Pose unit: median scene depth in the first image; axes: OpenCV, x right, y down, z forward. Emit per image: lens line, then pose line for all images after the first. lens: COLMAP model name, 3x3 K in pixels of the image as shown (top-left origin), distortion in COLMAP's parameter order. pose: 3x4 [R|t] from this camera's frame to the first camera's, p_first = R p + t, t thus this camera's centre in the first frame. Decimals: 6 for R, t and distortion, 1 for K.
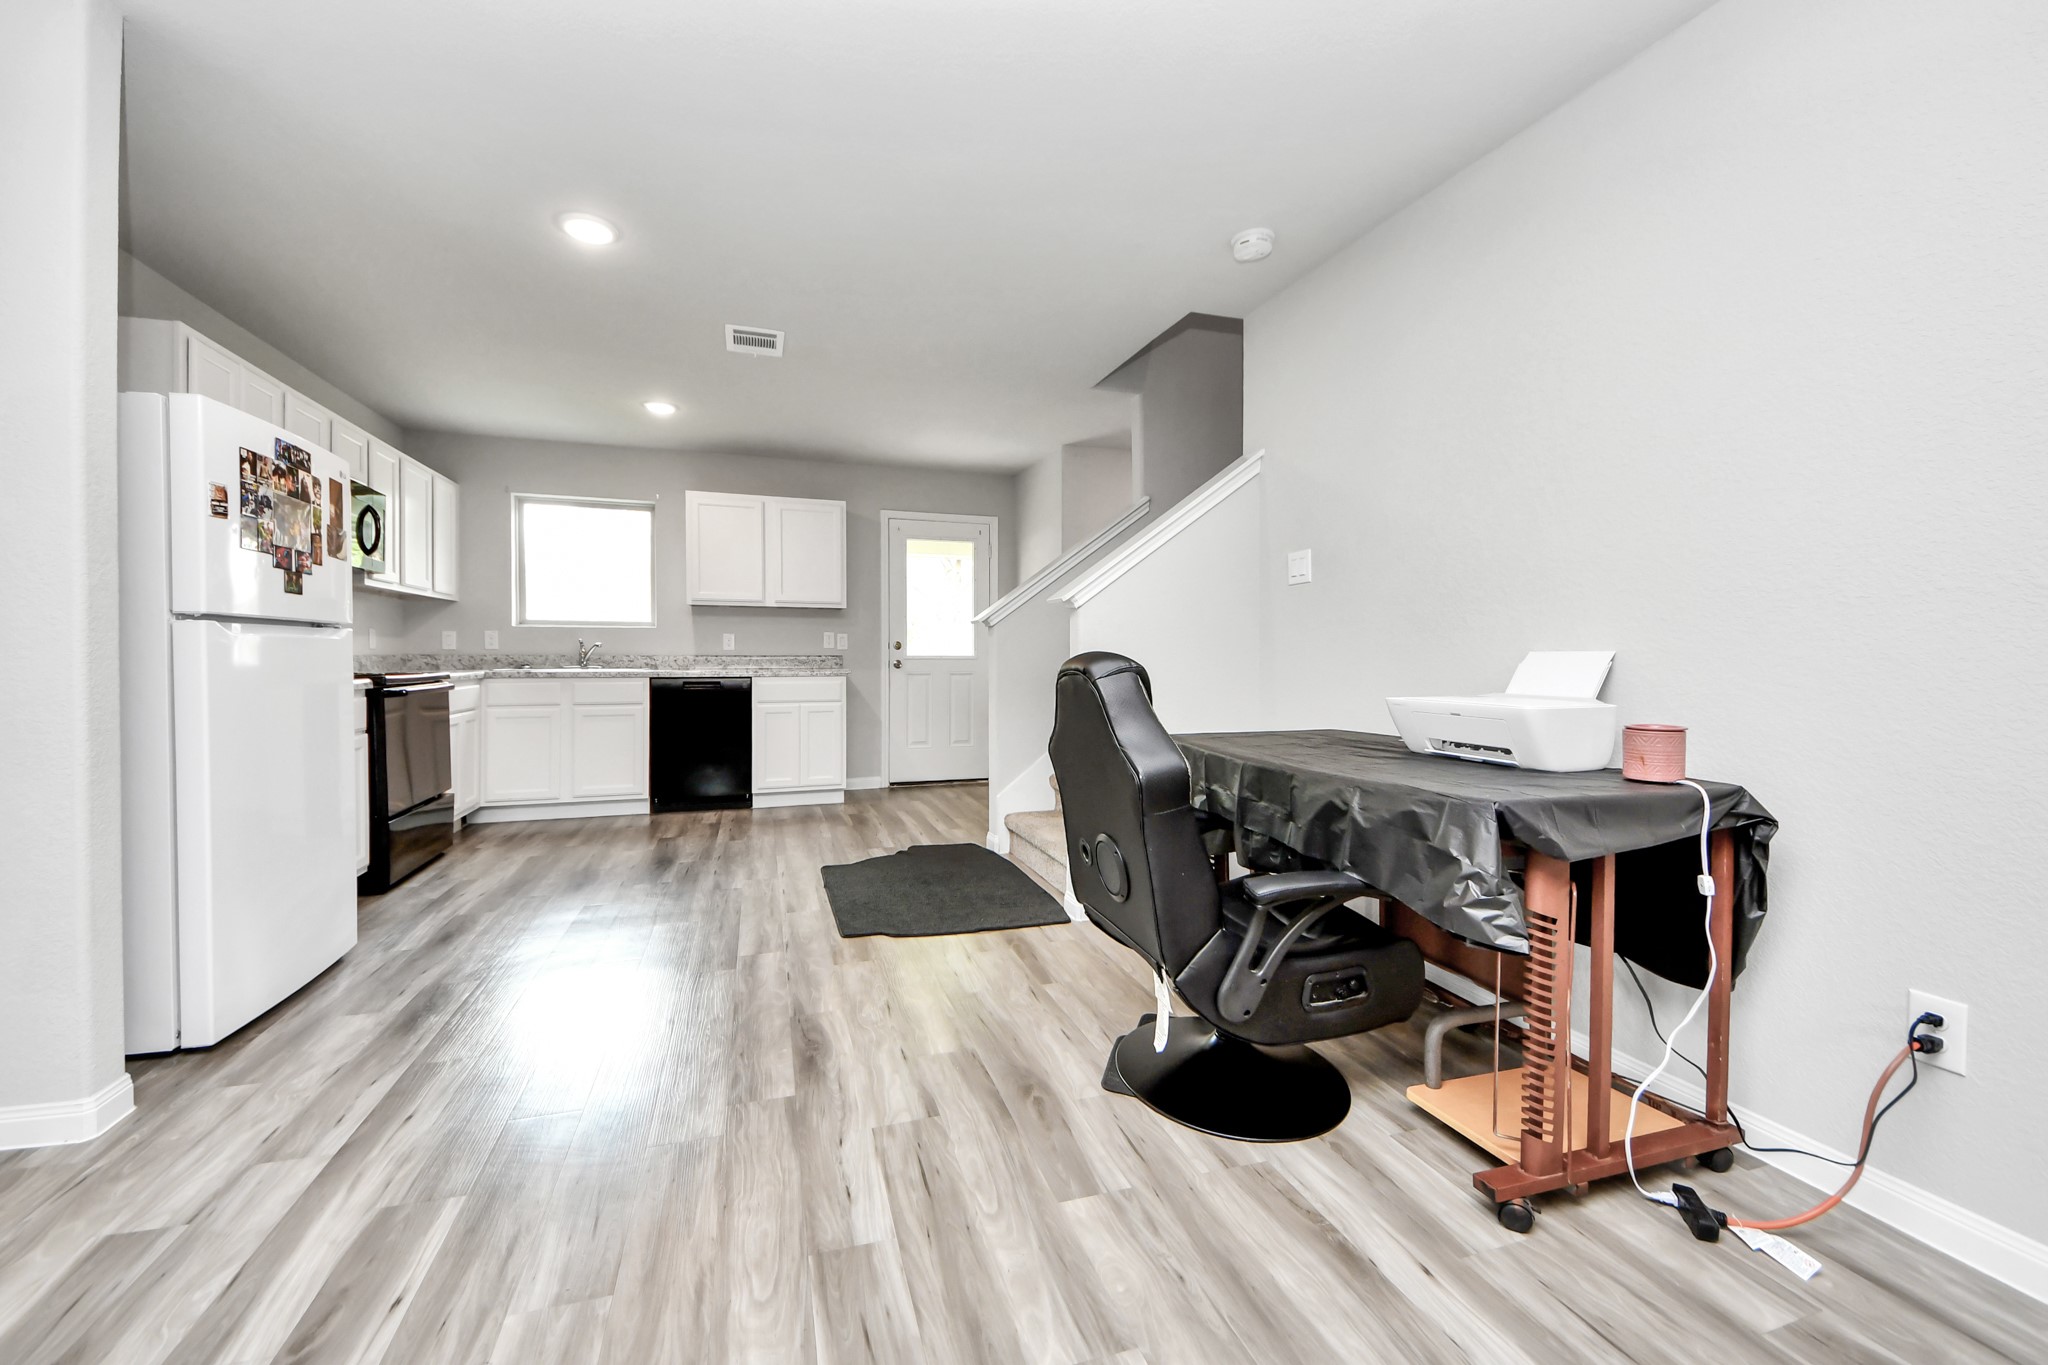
lens RADIAL K [[798.9, 0, 998.0], [0, 798.9, 668.2], [0, 0, 1]] dist [0.000020, -0.000091]
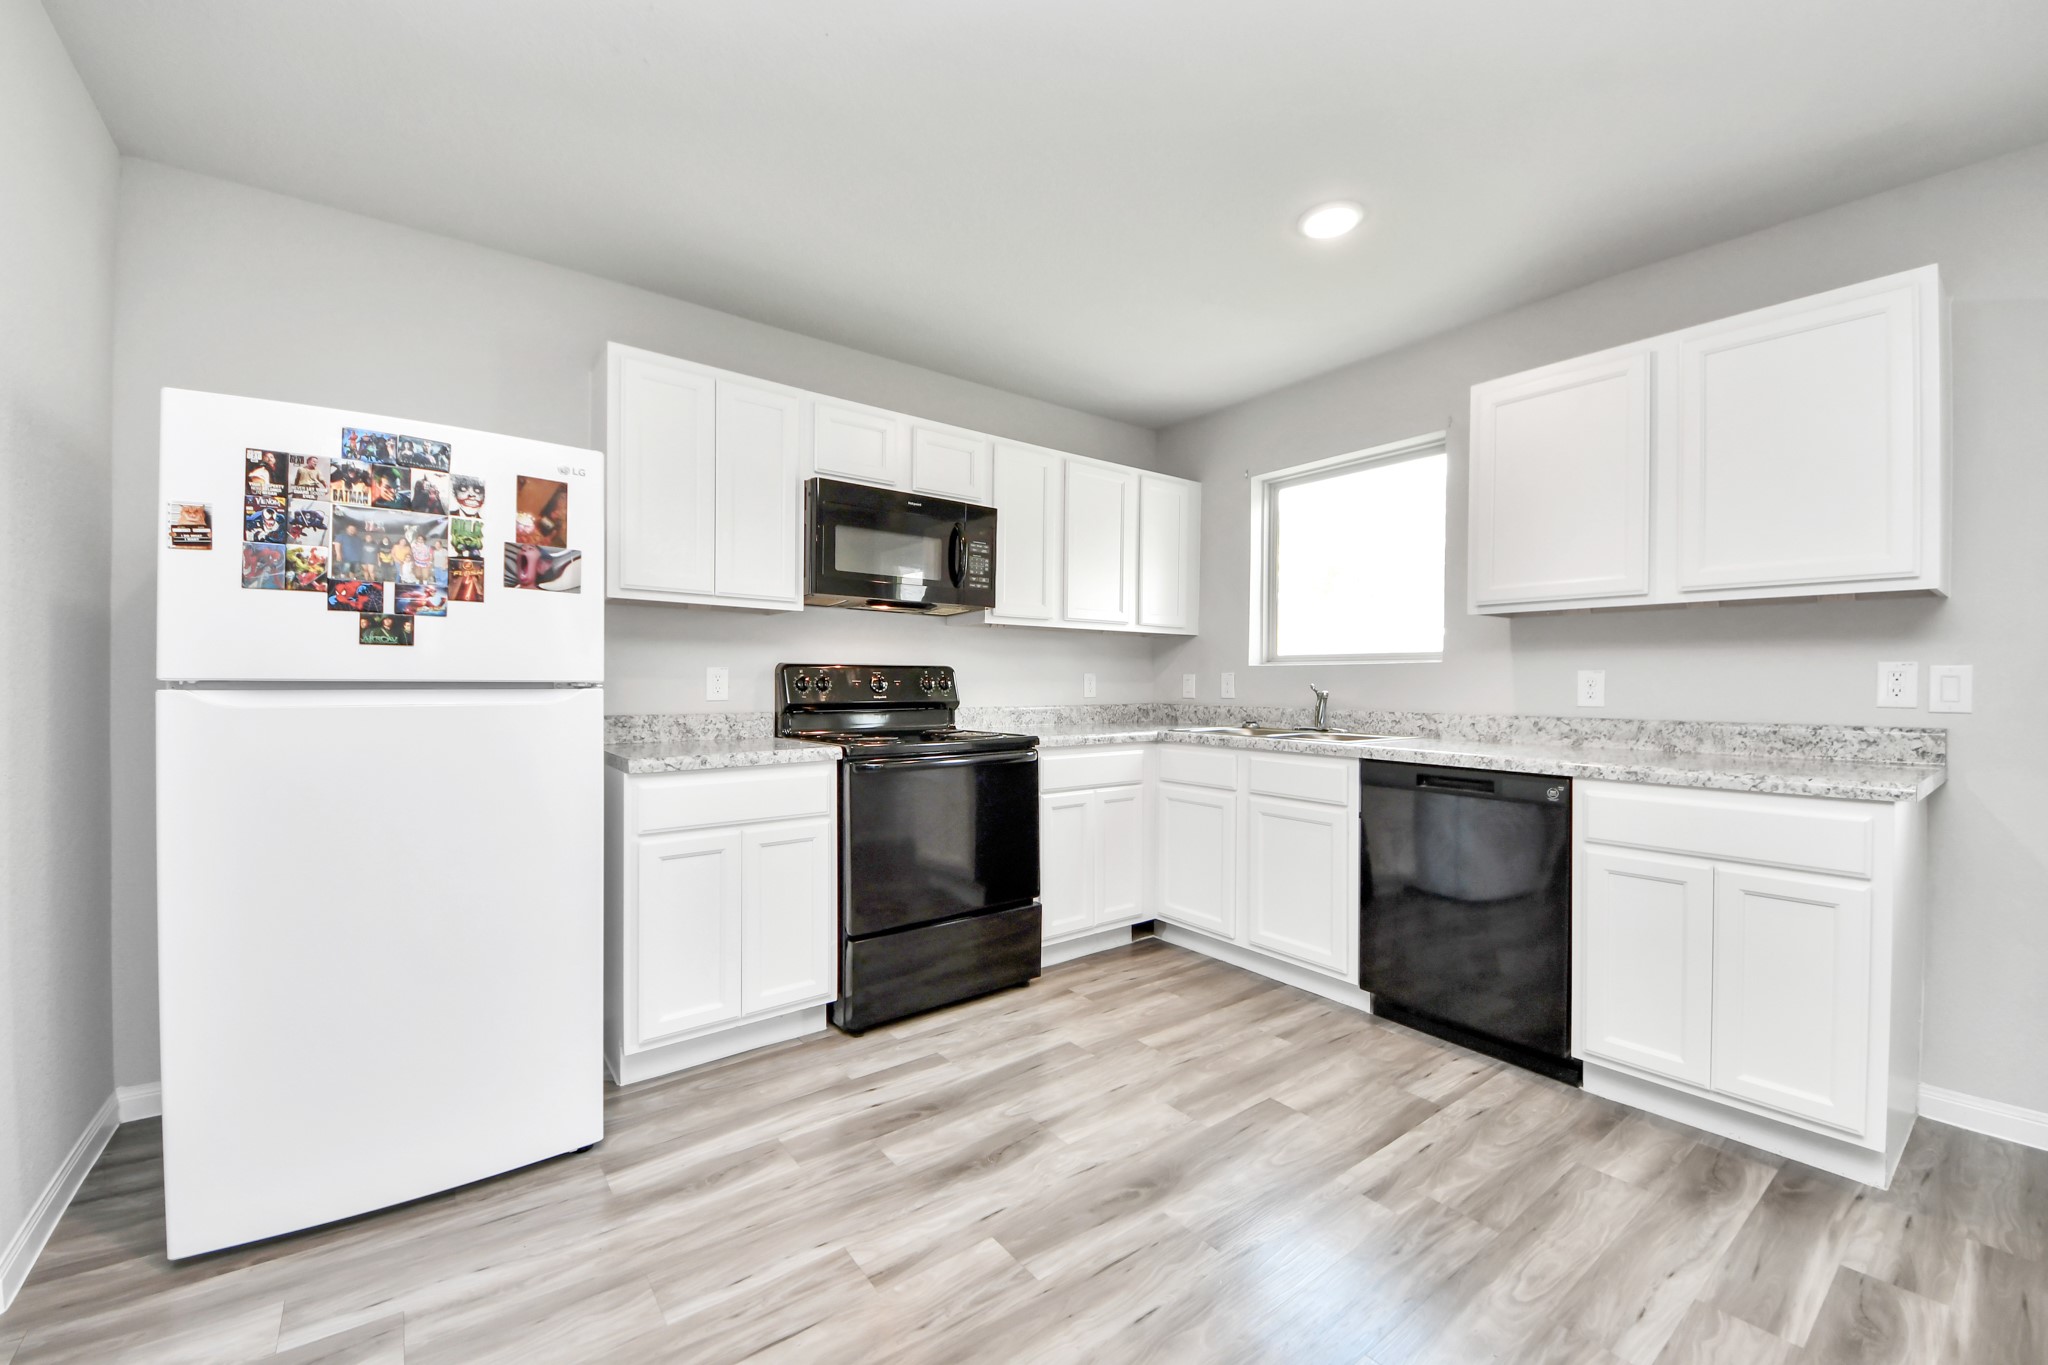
lens RADIAL K [[806.0, 0, 1024.0], [0, 806.0, 682.5], [0, 0, 1]] dist [0.016206, -0.016712]
pose [[0.348947, -0.001455, -0.937141, -0.012148], [-0.016849, 0.999827, -0.007826, -0.036656], [0.936991, 0.018521, 0.348862, 0.719955]]
